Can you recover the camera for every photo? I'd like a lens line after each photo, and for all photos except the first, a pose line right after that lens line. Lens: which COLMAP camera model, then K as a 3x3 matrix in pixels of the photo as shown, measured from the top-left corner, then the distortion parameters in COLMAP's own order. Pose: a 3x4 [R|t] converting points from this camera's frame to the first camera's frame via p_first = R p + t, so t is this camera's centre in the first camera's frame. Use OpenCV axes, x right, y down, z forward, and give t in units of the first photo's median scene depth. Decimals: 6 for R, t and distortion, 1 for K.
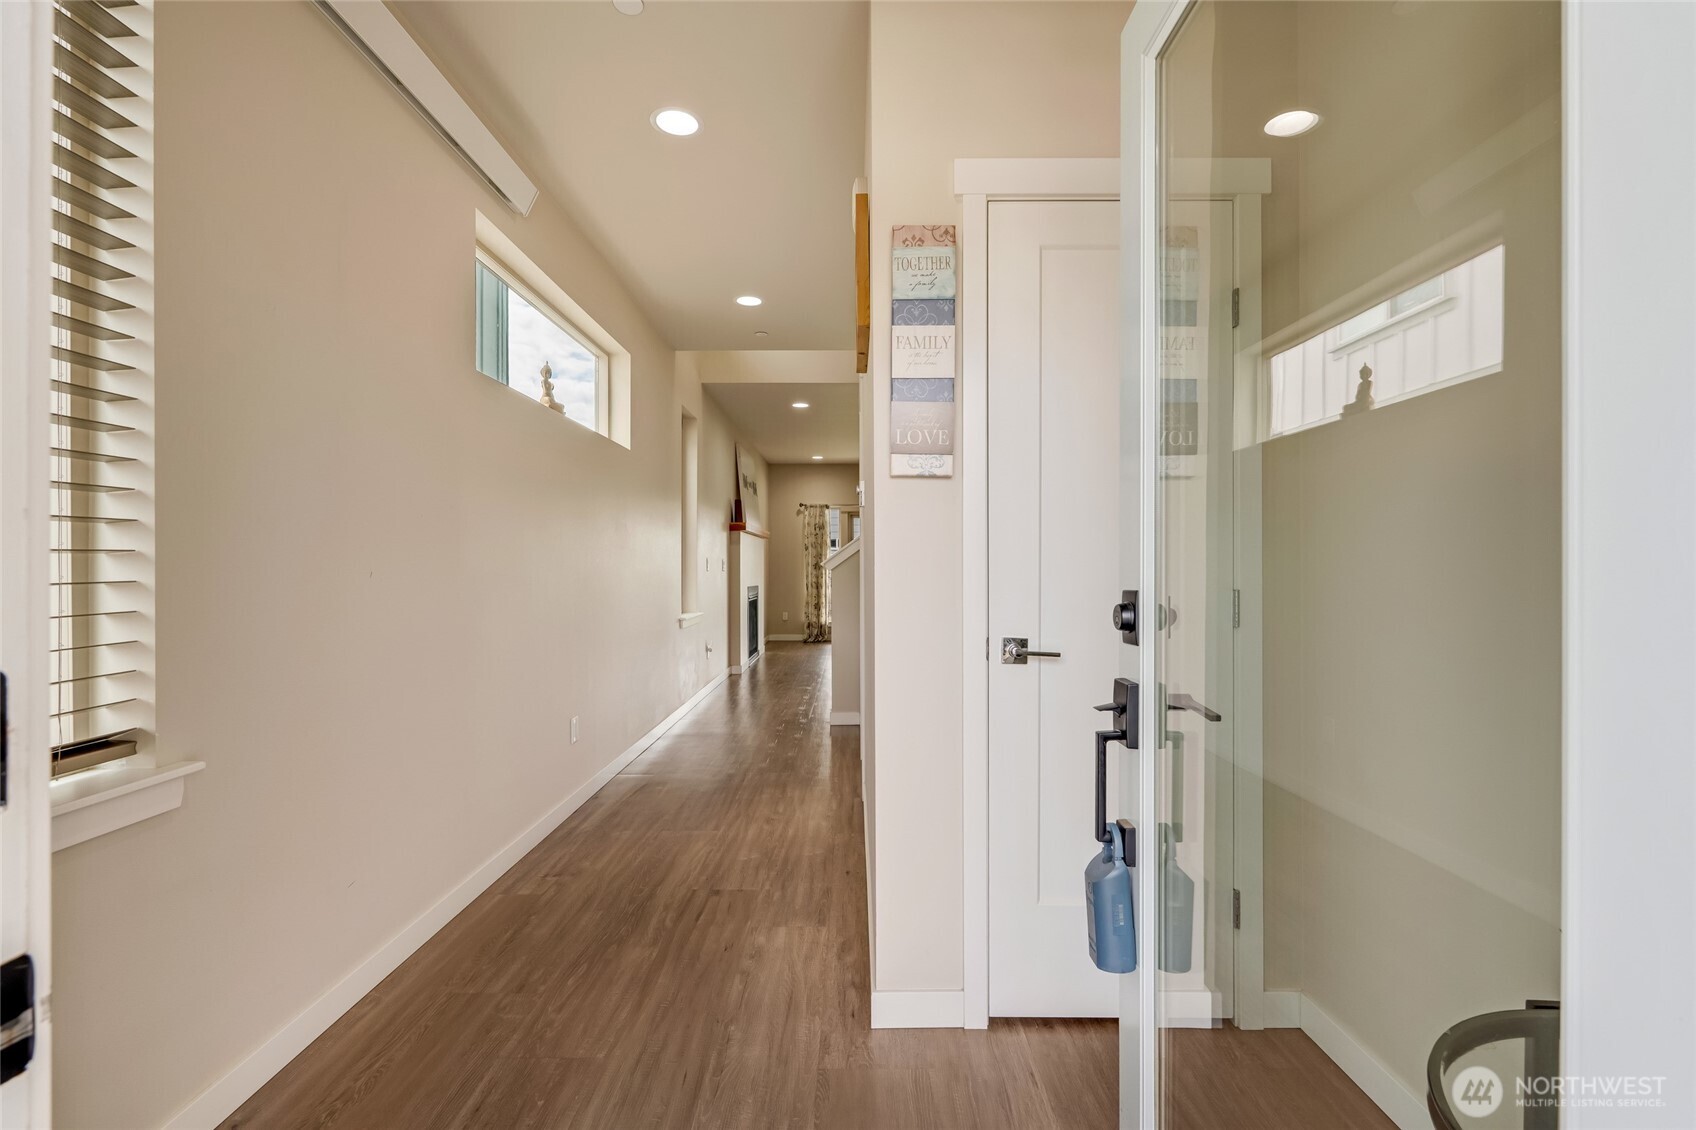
lens RADIAL K [[747.4, 0, 845.3], [0, 747.4, 566.3], [0, 0, 1]] dist [-0.004207, 0.000244]
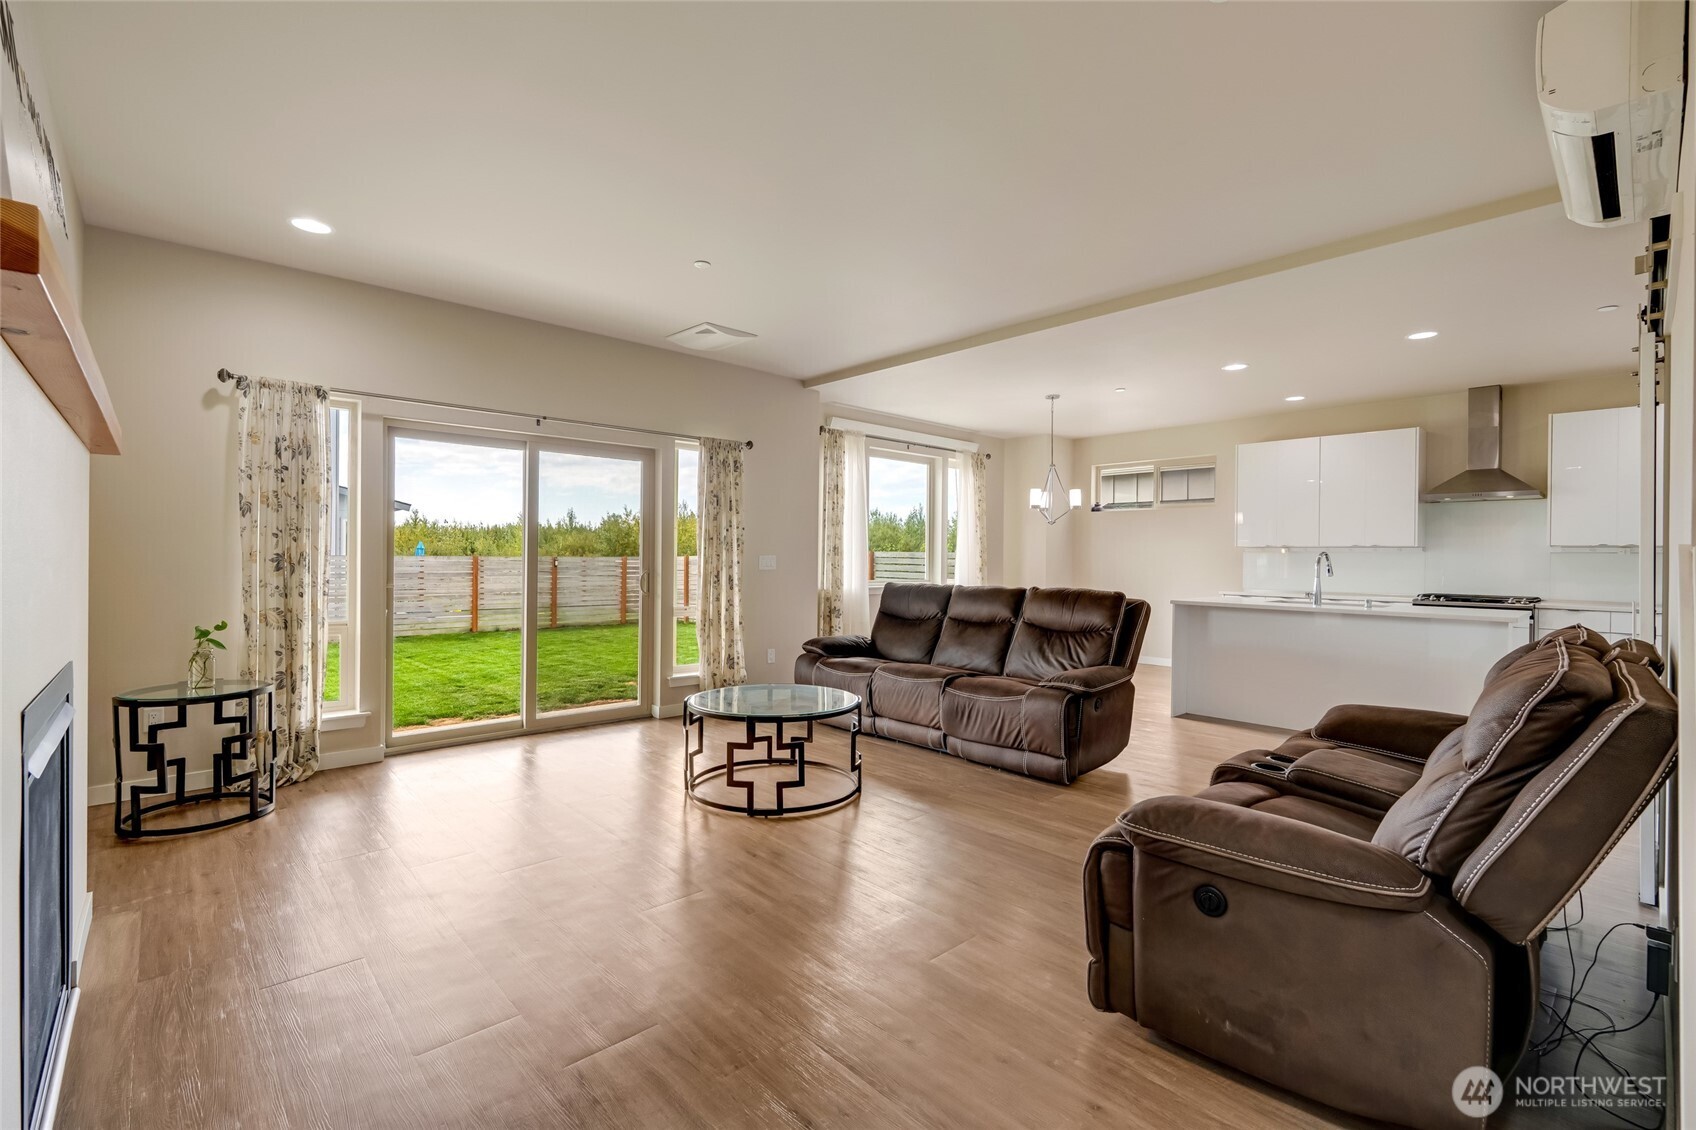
lens RADIAL K [[747.4, 0, 835.8], [0, 747.4, 559.6], [0, 0, 1]] dist [-0.004207, 0.000244]
pose [[0.733632, 0.000198, 0.679547, -0.084590], [-0.004685, 0.999978, 0.004767, -0.004204], [-0.679531, -0.006681, 0.733616, 0.578326]]
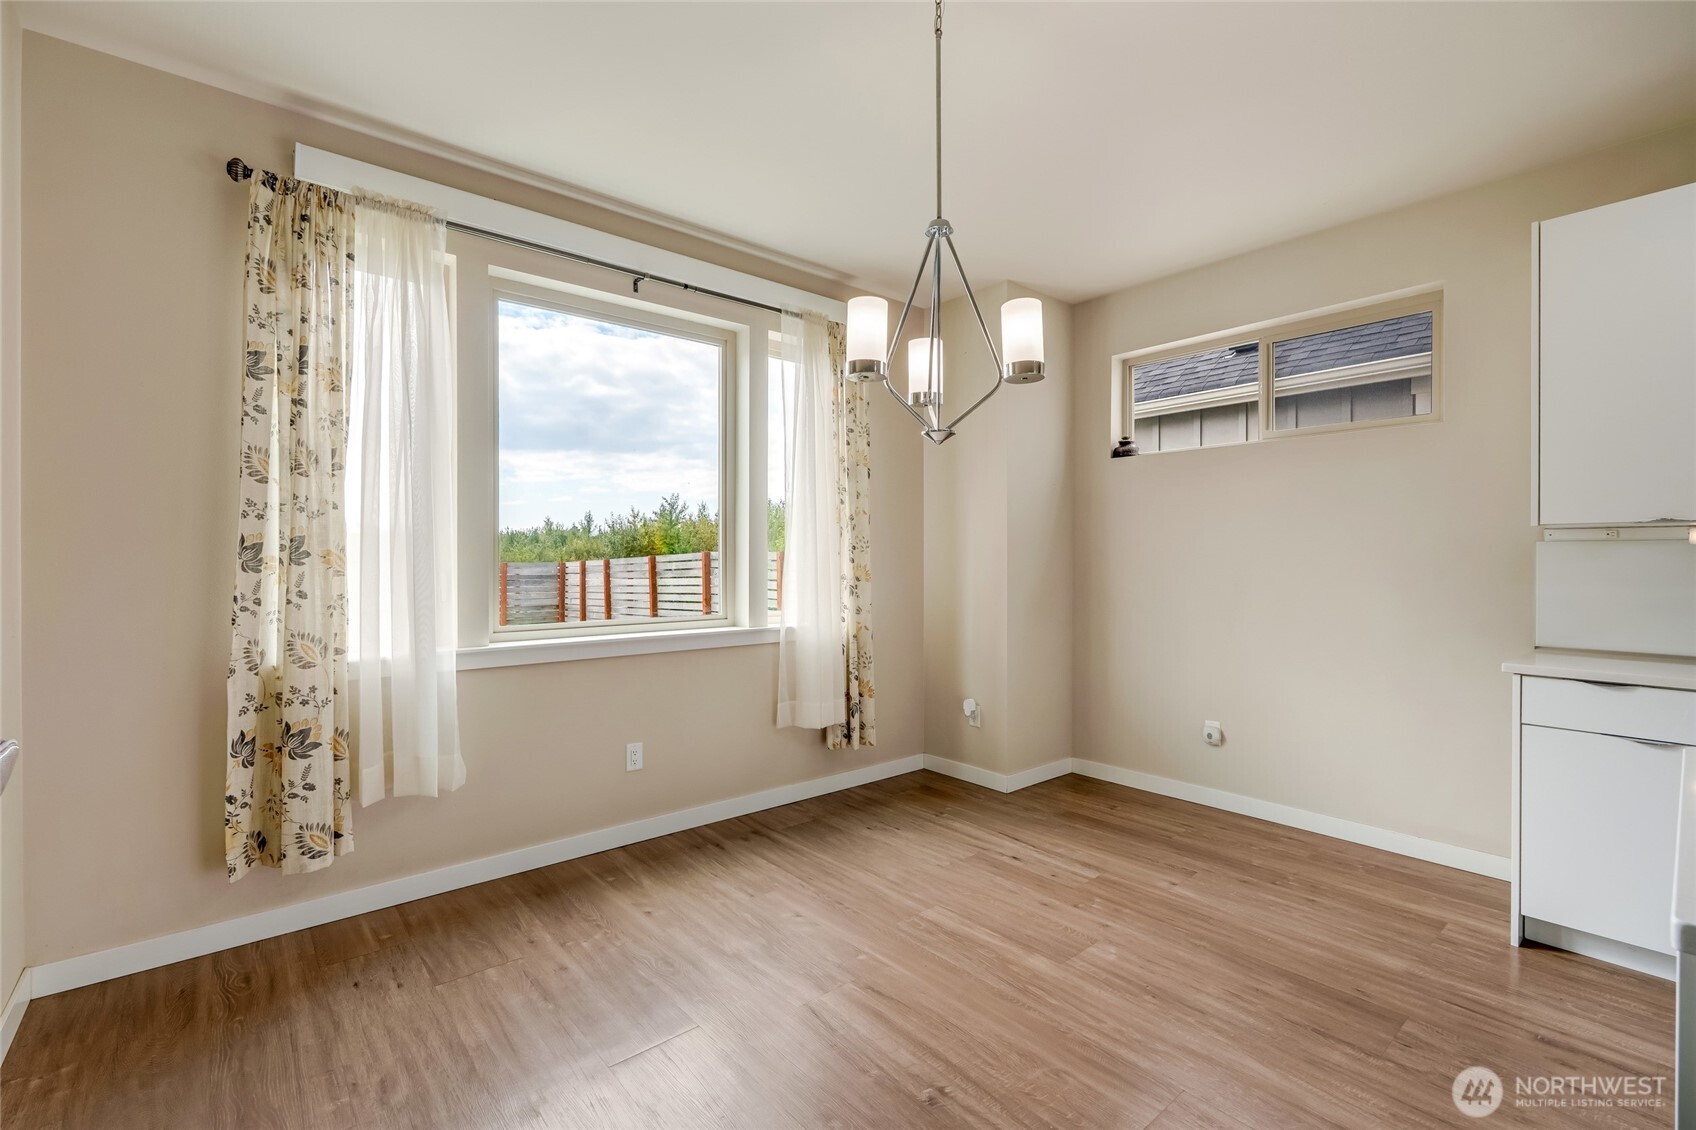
lens RADIAL K [[747.4, 0, 840.2], [0, 747.4, 565.0], [0, 0, 1]] dist [-0.004207, 0.000244]
pose [[0.762973, -0.011479, 0.646328, 0.336266], [0.006528, 0.999928, 0.010052, -0.005431], [-0.646397, -0.003450, 0.762993, 0.794263]]
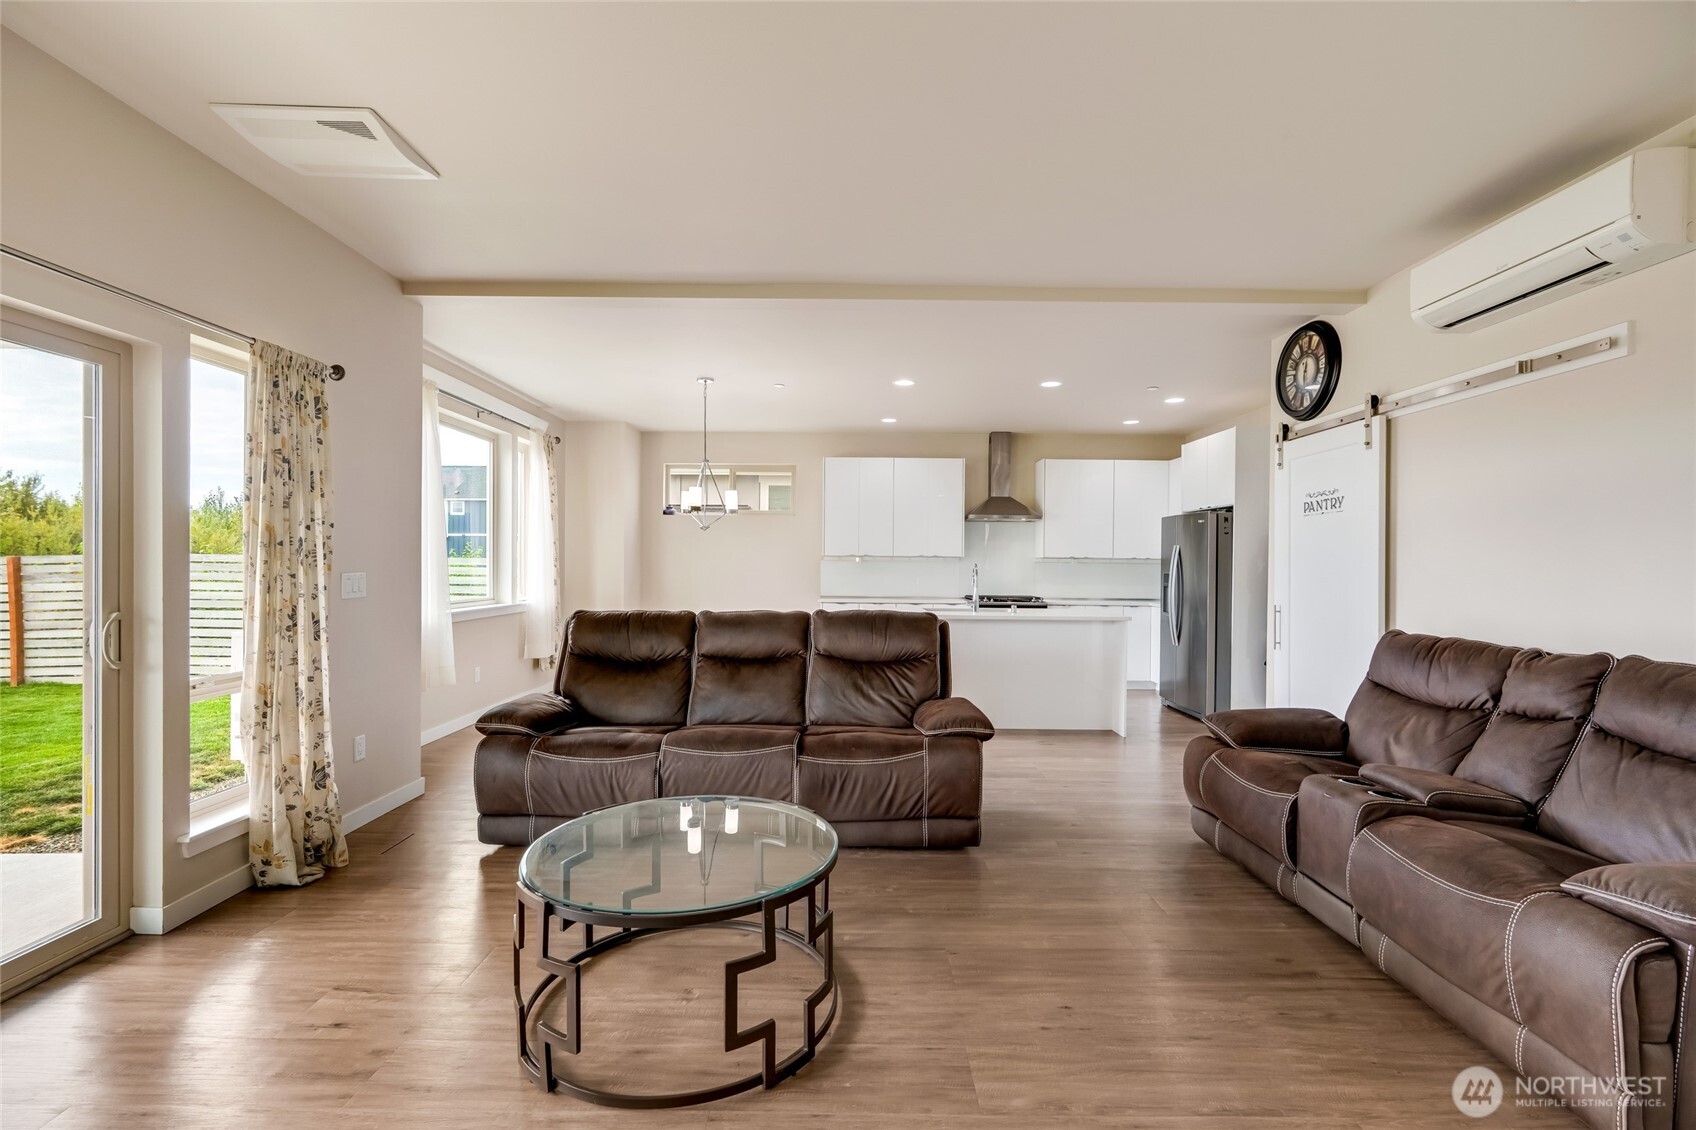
lens RADIAL K [[747.4, 0, 855.2], [0, 747.4, 568.5], [0, 0, 1]] dist [-0.004207, 0.000244]
pose [[-0.006526, -0.012166, 0.999905, -0.061743], [-0.005475, 0.999911, 0.012130, -0.011056], [-0.999964, -0.005395, -0.006592, 0.806040]]
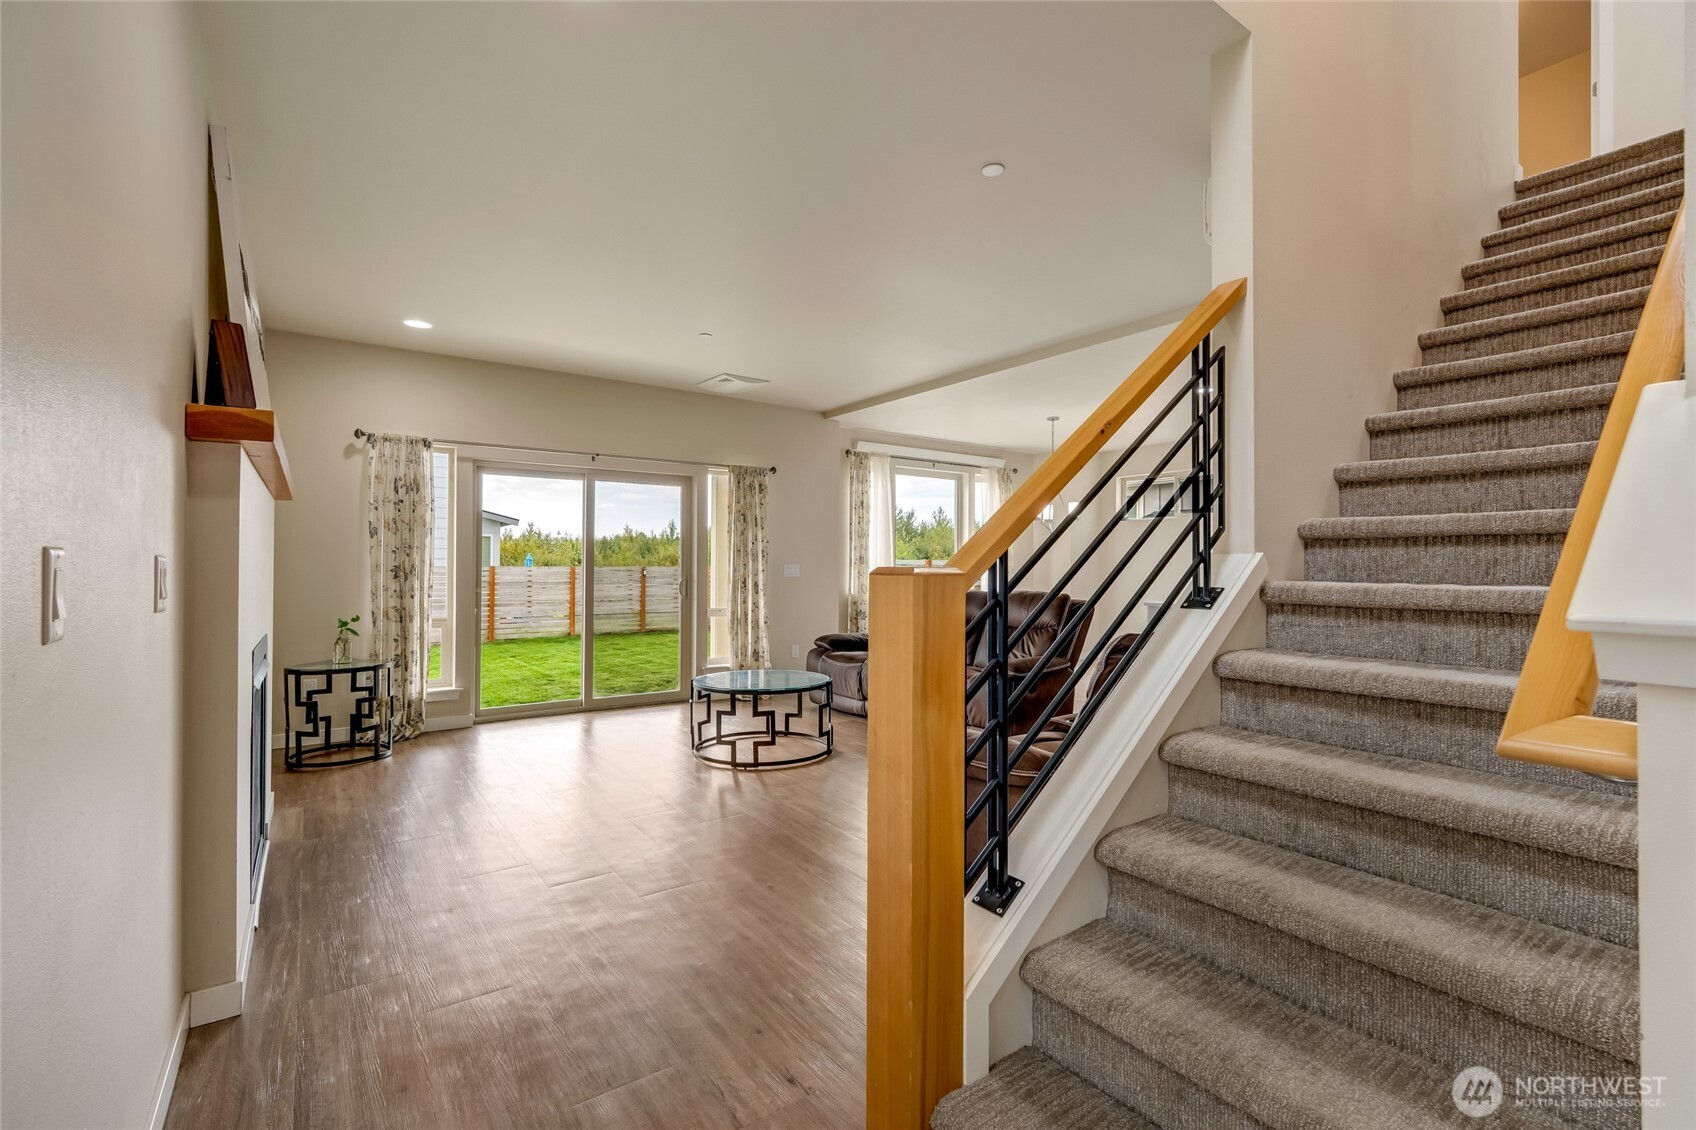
lens RADIAL K [[747.4, 0, 845.0], [0, 747.4, 558.0], [0, 0, 1]] dist [-0.004207, 0.000244]
pose [[0.806867, 0.003822, 0.590720, -0.087670], [0.001483, 0.999963, -0.008494, -0.004406], [-0.590731, 0.007729, 0.806832, 0.475500]]
